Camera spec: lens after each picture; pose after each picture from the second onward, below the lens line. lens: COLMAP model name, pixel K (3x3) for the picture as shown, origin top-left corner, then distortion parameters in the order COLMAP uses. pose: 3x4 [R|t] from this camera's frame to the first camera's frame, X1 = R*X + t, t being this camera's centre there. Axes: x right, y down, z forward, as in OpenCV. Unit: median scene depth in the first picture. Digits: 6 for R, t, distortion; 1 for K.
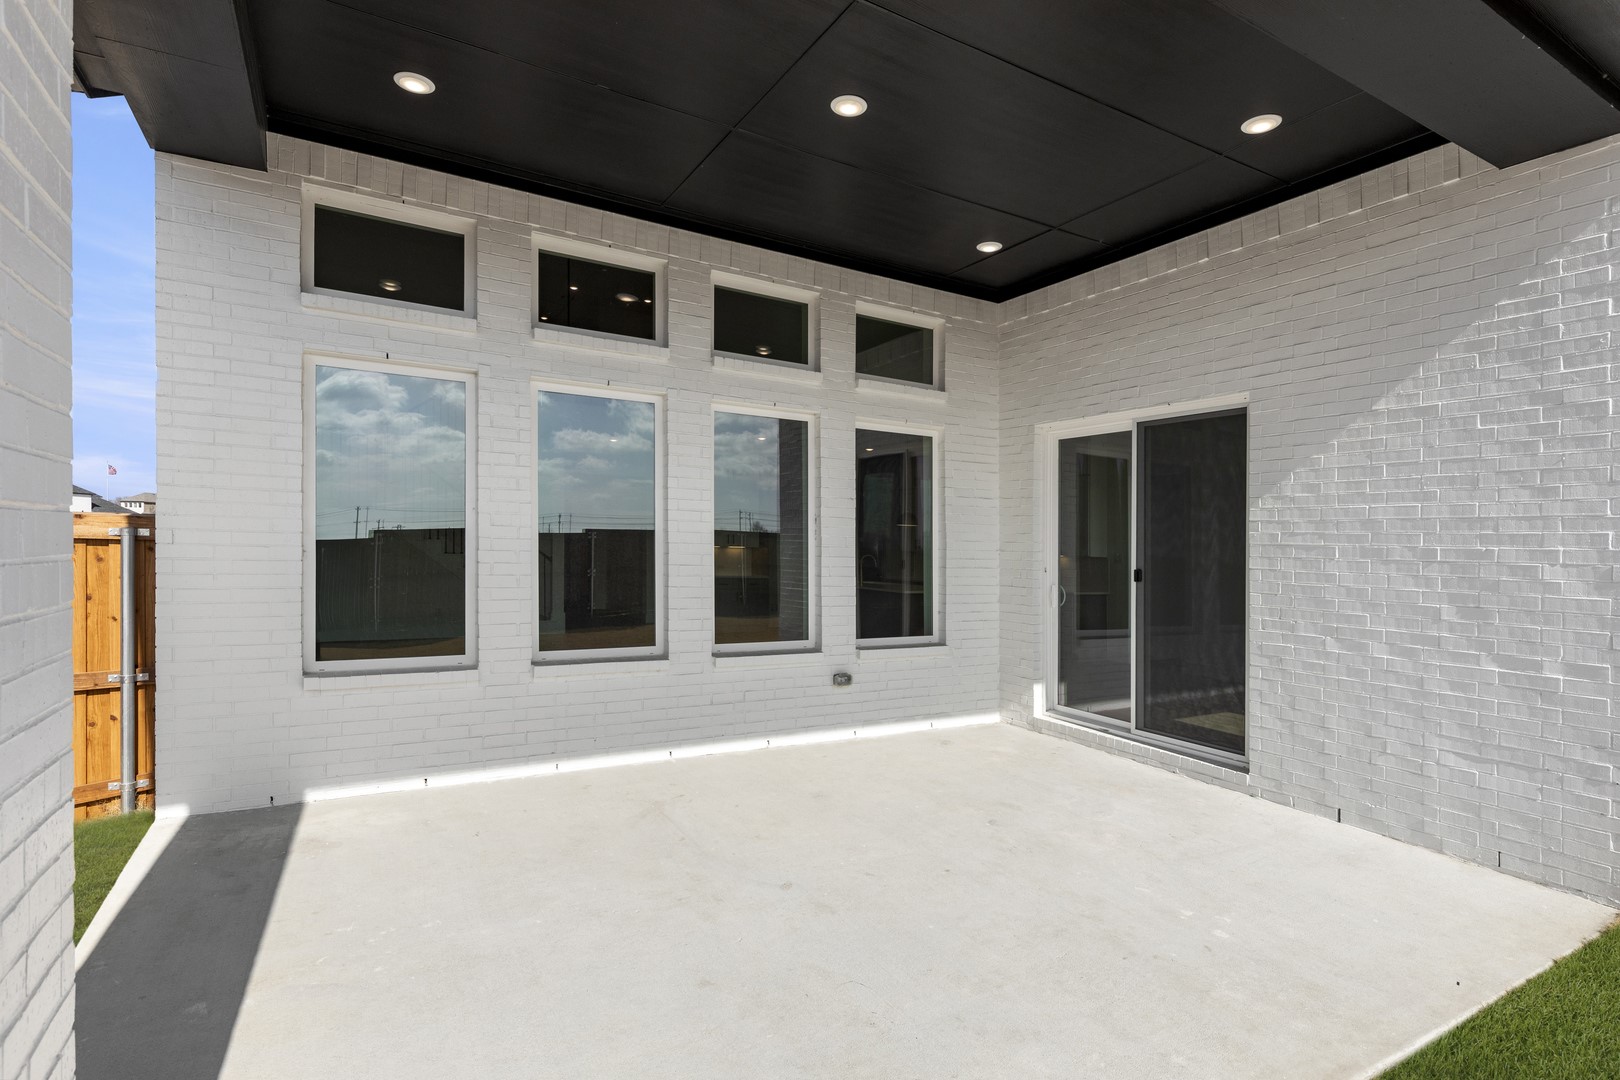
lens RADIAL K [[800.7, 0, 805.3], [0, 800.7, 542.6], [0, 0, 1]] dist [0.000522, -0.000101]
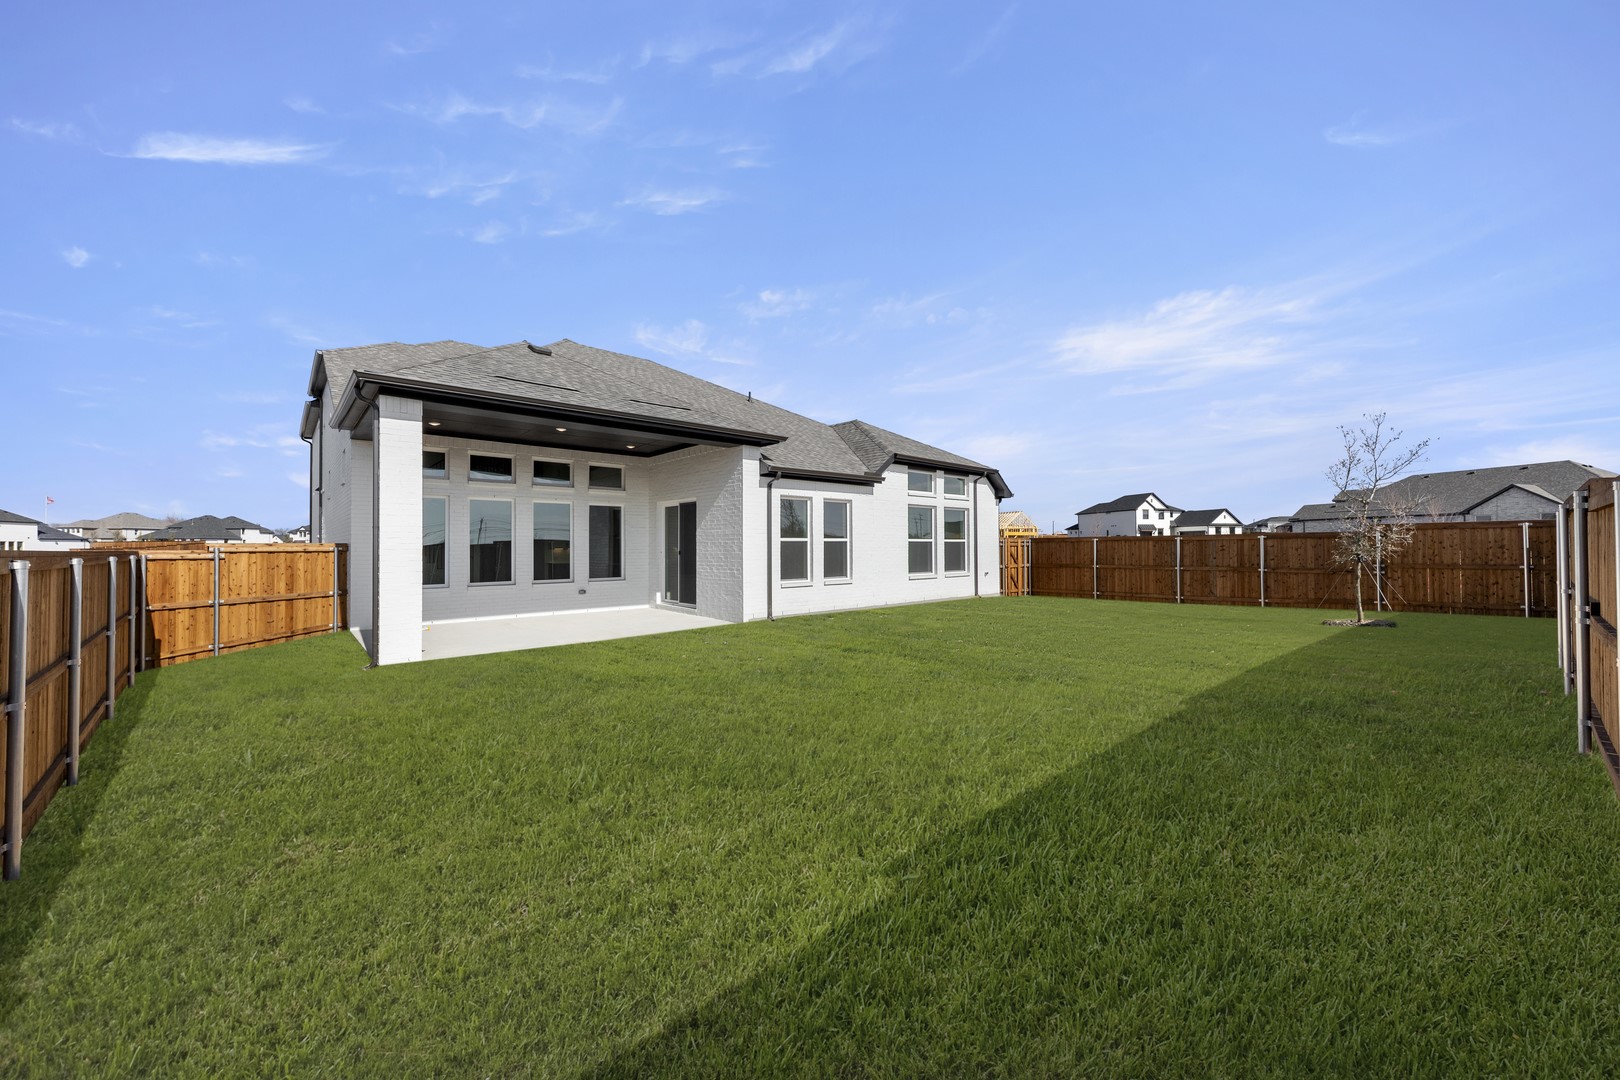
lens RADIAL K [[628.2, 0, 818.6], [0, 628.2, 508.8], [0, 0, 1]] dist [0.001718, 0.000044]
pose [[0.980224, -0.019280, 0.196950, 0.428107], [0.030151, 0.998174, -0.052344, 0.013047], [-0.195582, 0.057247, 0.979015, -1.379108]]
